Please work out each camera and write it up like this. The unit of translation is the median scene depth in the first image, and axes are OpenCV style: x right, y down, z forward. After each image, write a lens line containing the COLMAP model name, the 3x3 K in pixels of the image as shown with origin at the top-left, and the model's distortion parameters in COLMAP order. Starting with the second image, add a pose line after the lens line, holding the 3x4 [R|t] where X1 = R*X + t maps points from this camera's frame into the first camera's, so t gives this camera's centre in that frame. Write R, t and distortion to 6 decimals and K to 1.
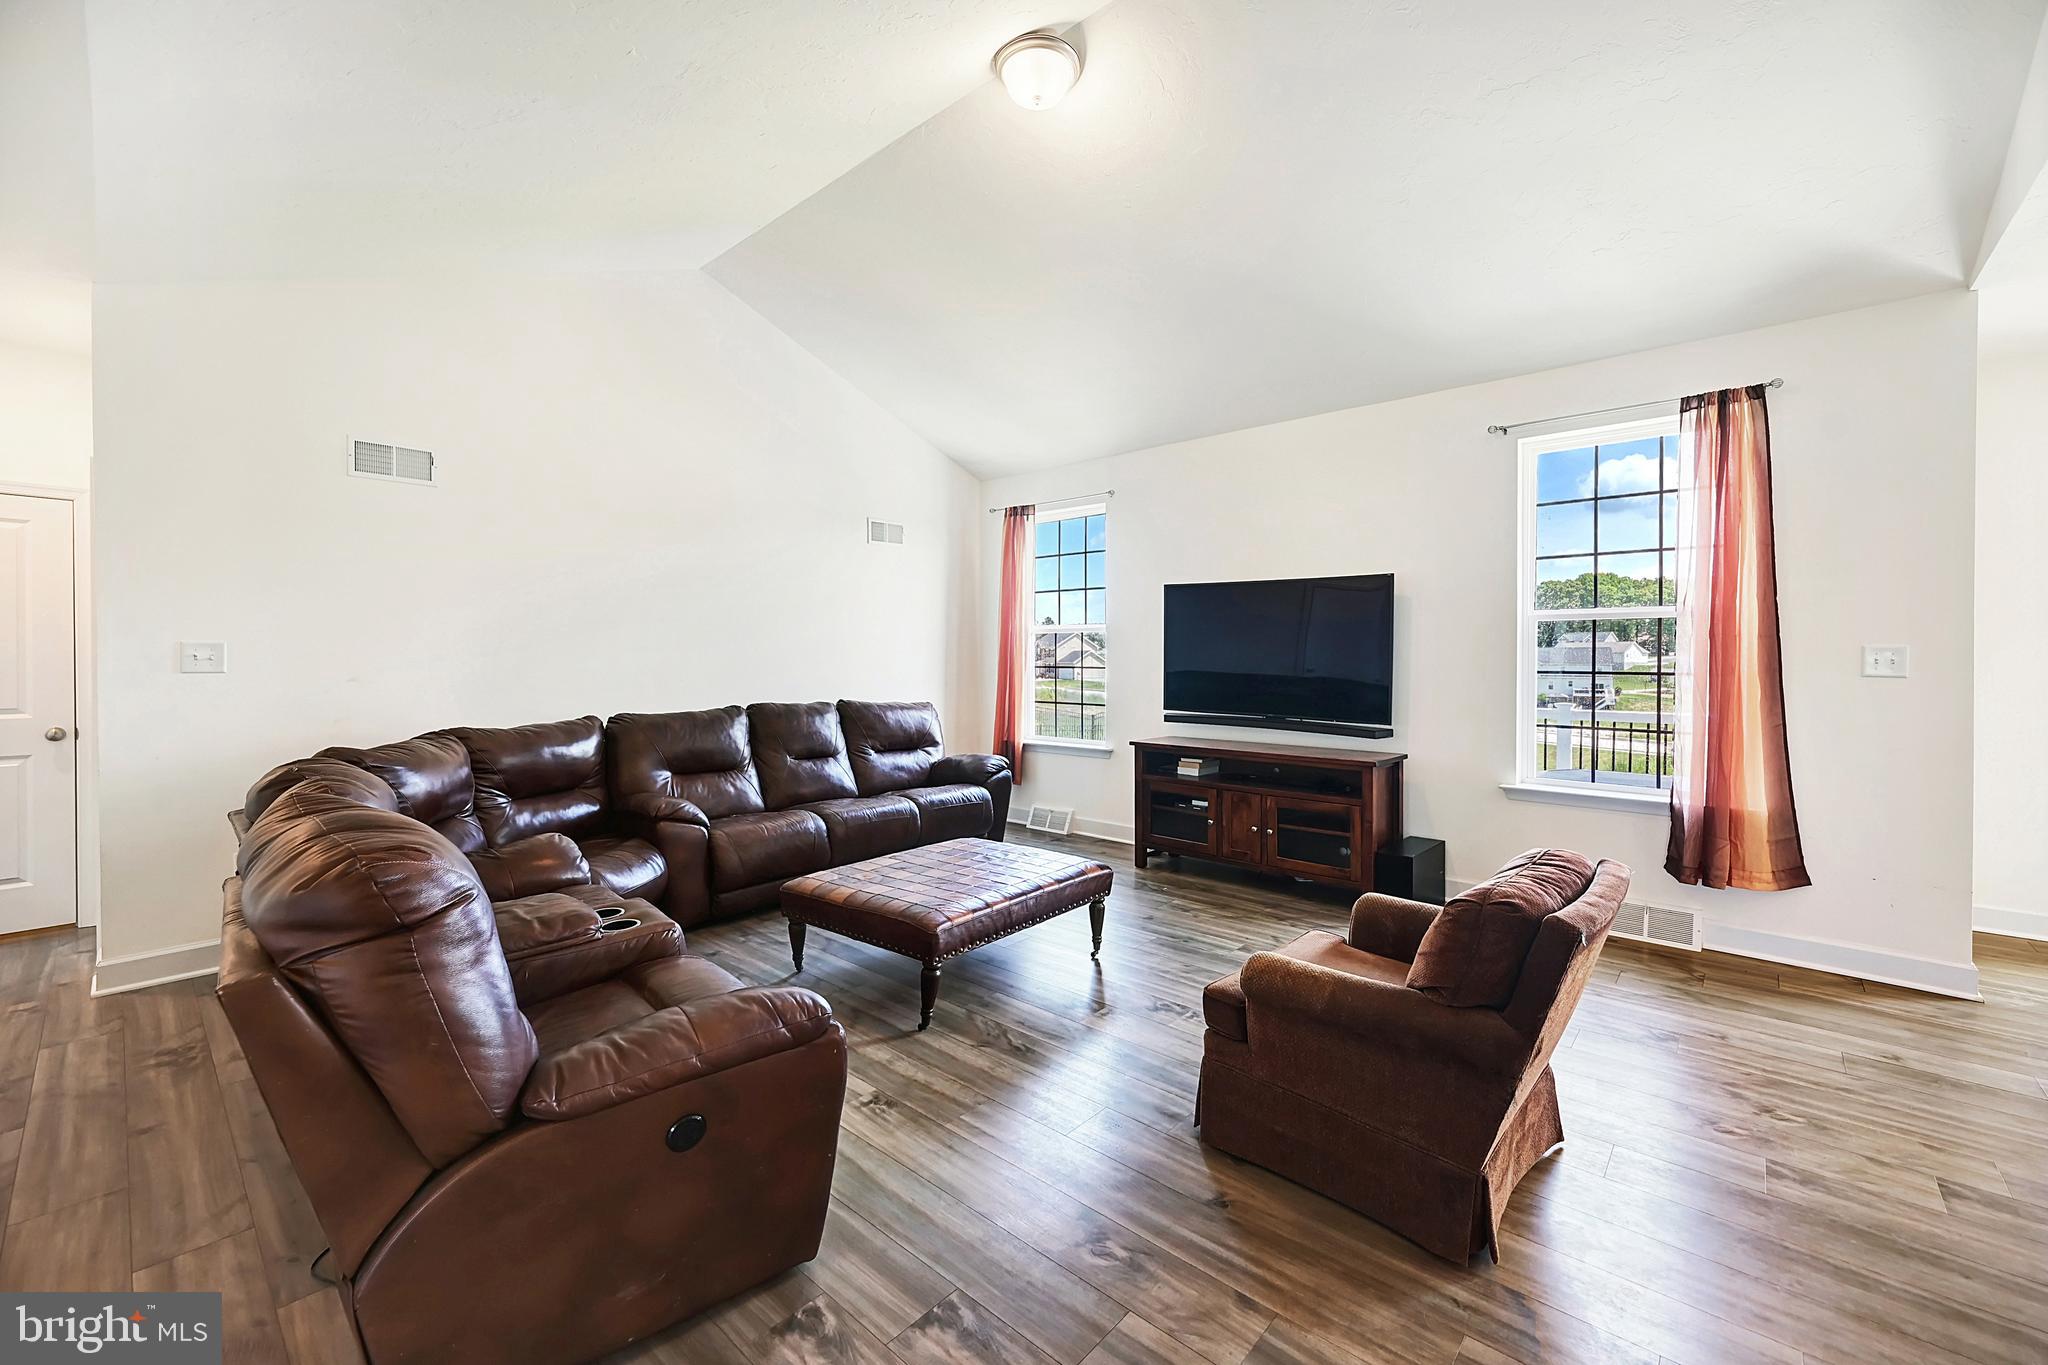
lens RADIAL K [[820.5, 0, 1032.4], [0, 820.5, 663.2], [0, 0, 1]] dist [-0.004056, -0.000190]
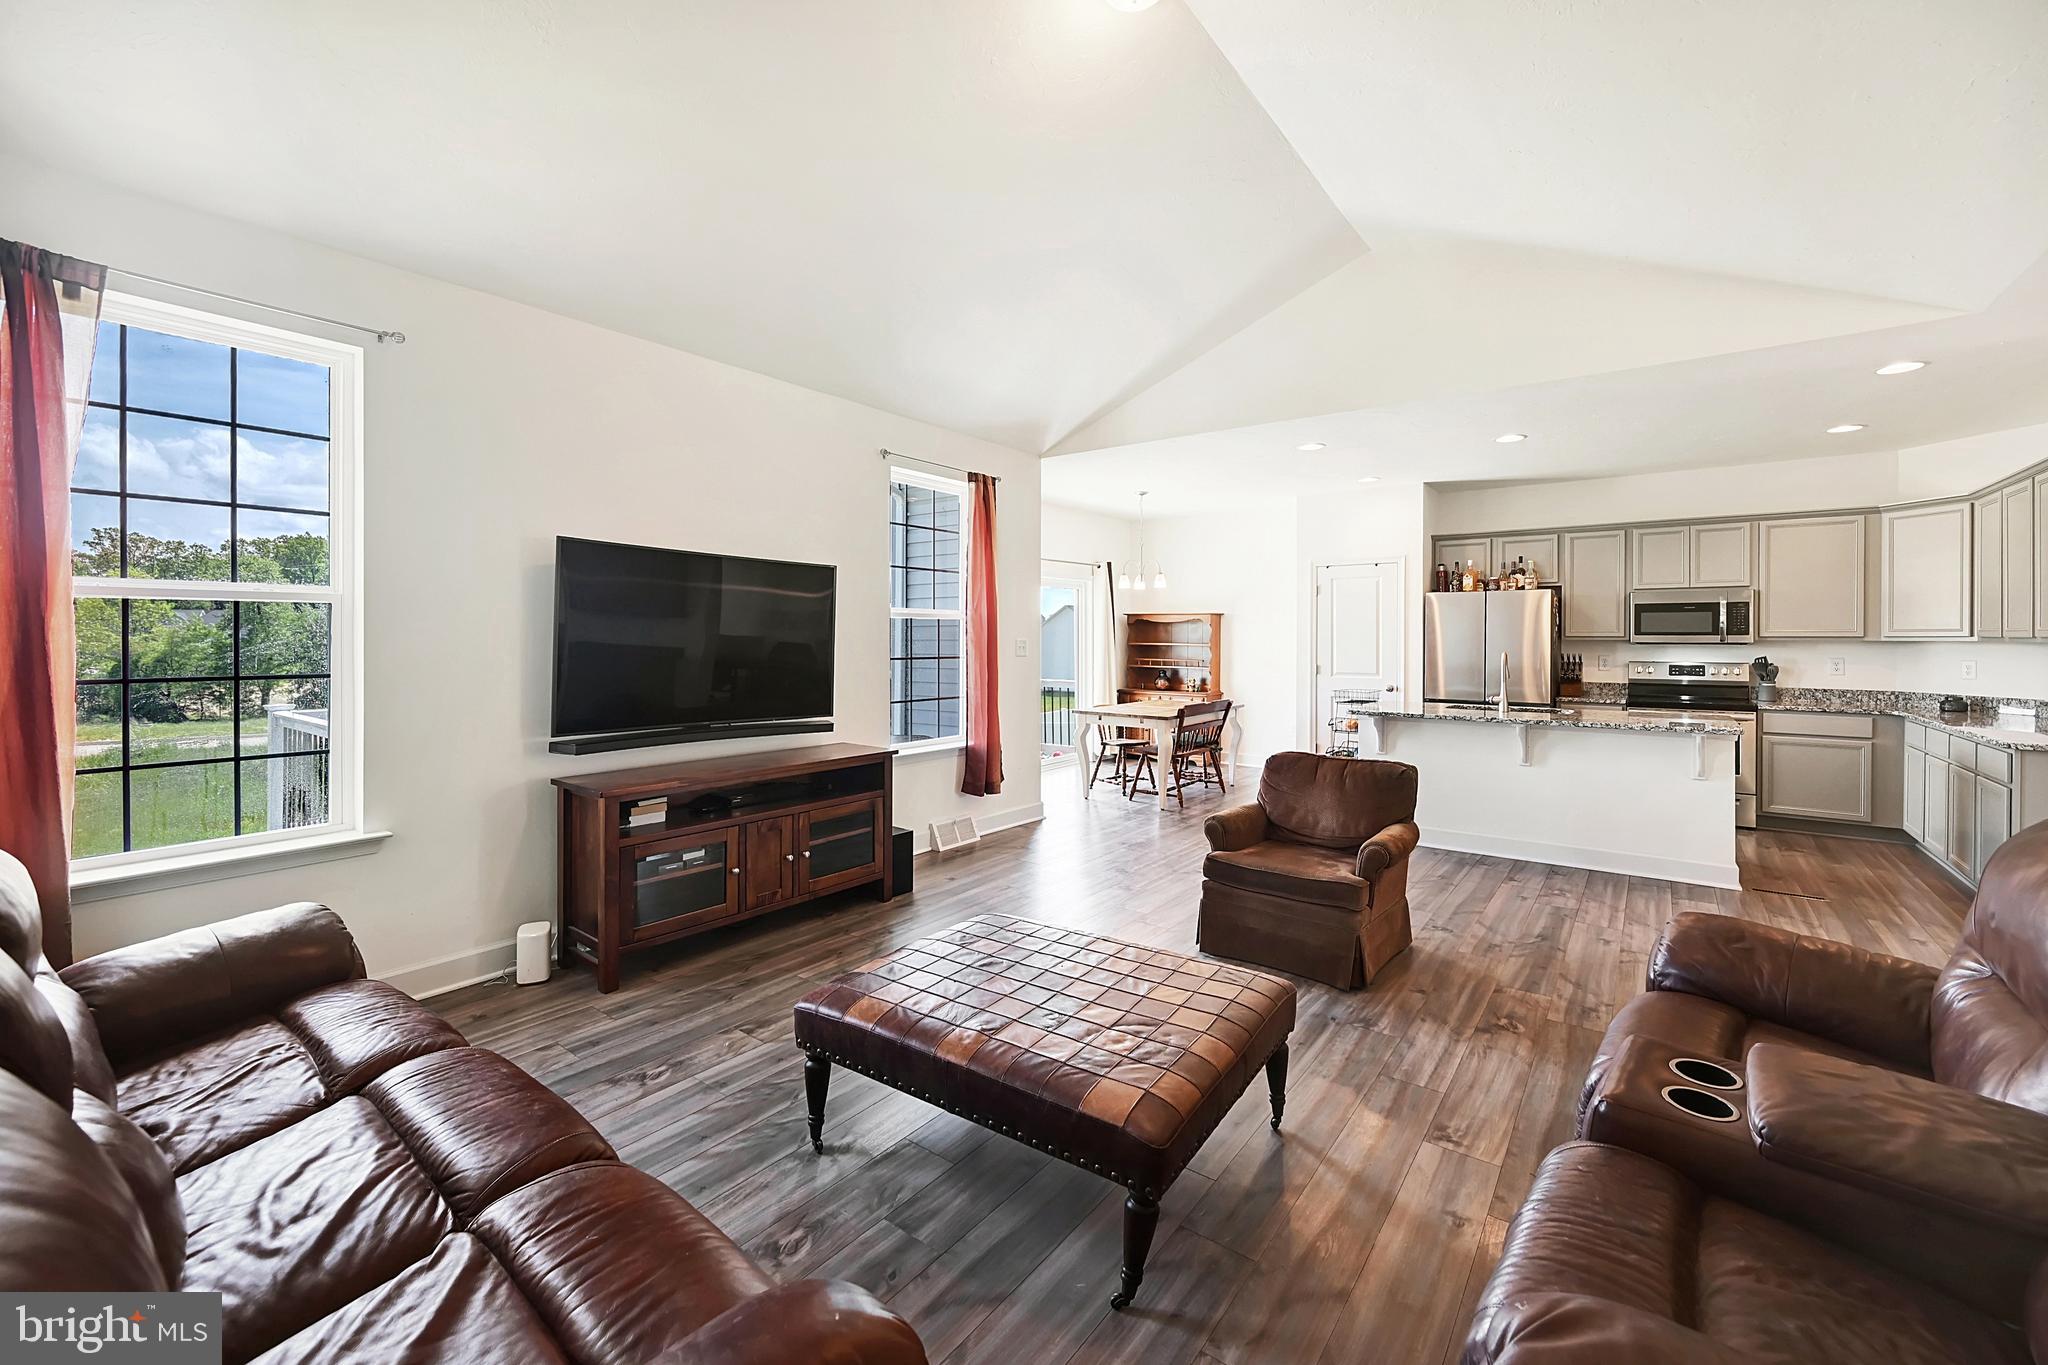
lens RADIAL K [[833.8, 0, 1021.3], [0, 833.8, 644.5], [0, 0, 1]] dist [0.001267, 0.000141]
pose [[-0.072854, -0.012050, 0.997270, -0.587538], [0.004295, 0.999914, 0.012396, -0.023351], [-0.997333, 0.005187, -0.072796, 0.827144]]
